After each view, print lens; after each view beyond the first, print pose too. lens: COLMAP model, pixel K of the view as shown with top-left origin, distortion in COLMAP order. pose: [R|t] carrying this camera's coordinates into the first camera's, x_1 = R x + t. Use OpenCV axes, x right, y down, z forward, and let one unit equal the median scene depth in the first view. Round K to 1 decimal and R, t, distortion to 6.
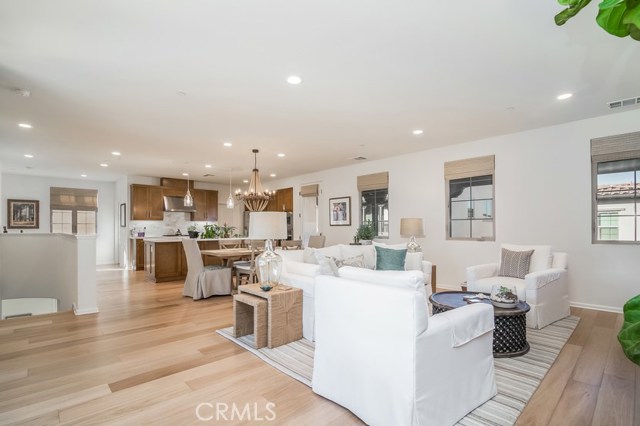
lens RADIAL K [[306.6, 0, 314.7], [0, 306.6, 221.3], [0, 0, 1]] dist [-0.010018, 0.000043]
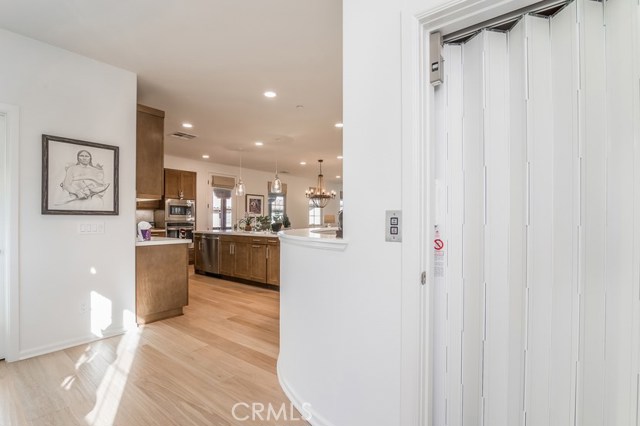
lens RADIAL K [[298.9, 0, 319.2], [0, 298.9, 228.3], [0, 0, 1]] dist [-0.014509, -0.000154]
pose [[-0.158734, -0.025830, 0.986983, -1.062924], [-0.022248, 0.999497, 0.022579, 0.021656], [-0.987071, -0.018375, -0.159229, 0.881494]]
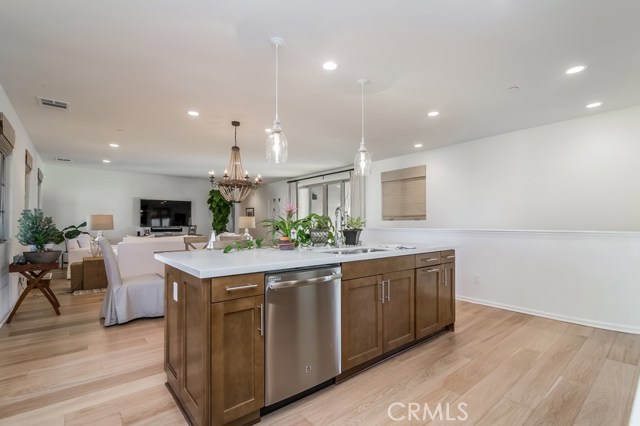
lens RADIAL K [[291.2, 0, 320.5], [0, 291.2, 221.9], [0, 0, 1]] dist [0.013522, -0.000147]
pose [[-0.998154, 0.004933, 0.060534, -0.330191], [0.003415, 0.999678, -0.025164, 0.027905], [-0.060639, -0.024911, -0.997849, 1.254168]]
